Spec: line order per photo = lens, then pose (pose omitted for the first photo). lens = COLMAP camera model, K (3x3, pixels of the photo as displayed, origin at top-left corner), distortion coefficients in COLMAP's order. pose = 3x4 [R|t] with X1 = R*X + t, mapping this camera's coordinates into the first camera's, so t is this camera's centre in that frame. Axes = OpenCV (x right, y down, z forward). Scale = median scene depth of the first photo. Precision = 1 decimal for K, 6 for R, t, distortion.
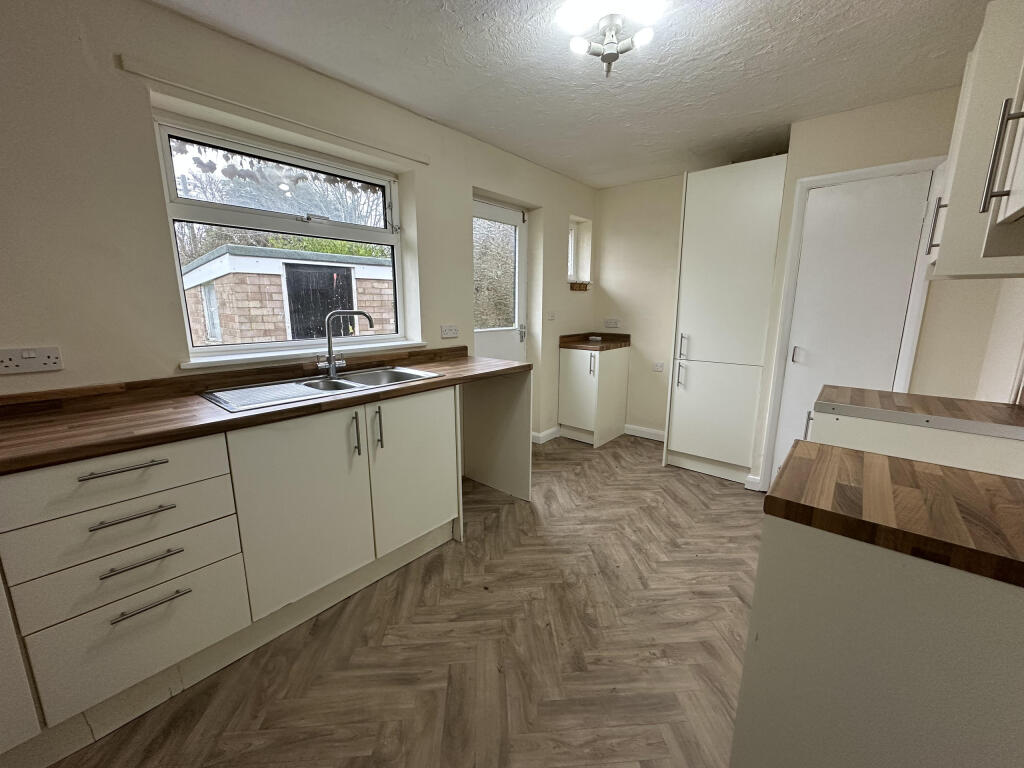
lens RADIAL K [[408.9, 0, 508.0], [0, 408.9, 383.5], [0, 0, 1]] dist [-0.000700, -0.000019]
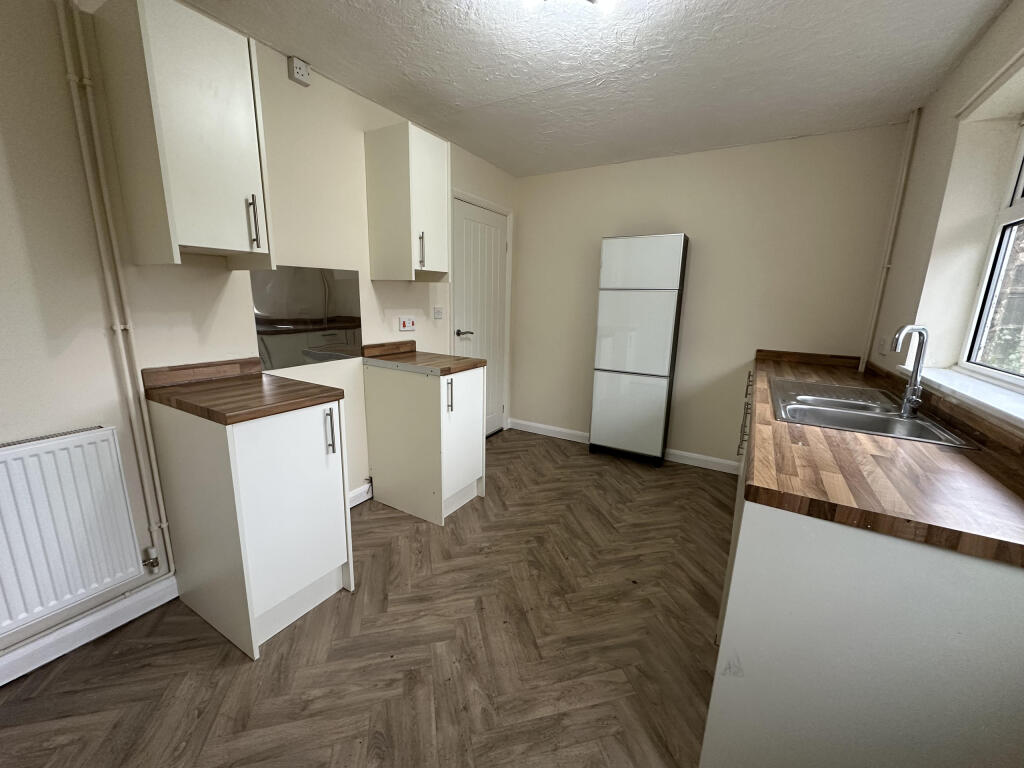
lens RADIAL K [[408.9, 0, 513.1], [0, 408.9, 385.6], [0, 0, 1]] dist [-0.000700, -0.000019]
pose [[-0.982265, 0.008971, -0.187281, 0.418161], [-0.067091, 0.915901, 0.395757, -0.325344], [0.175081, 0.401303, -0.899056, 1.610757]]
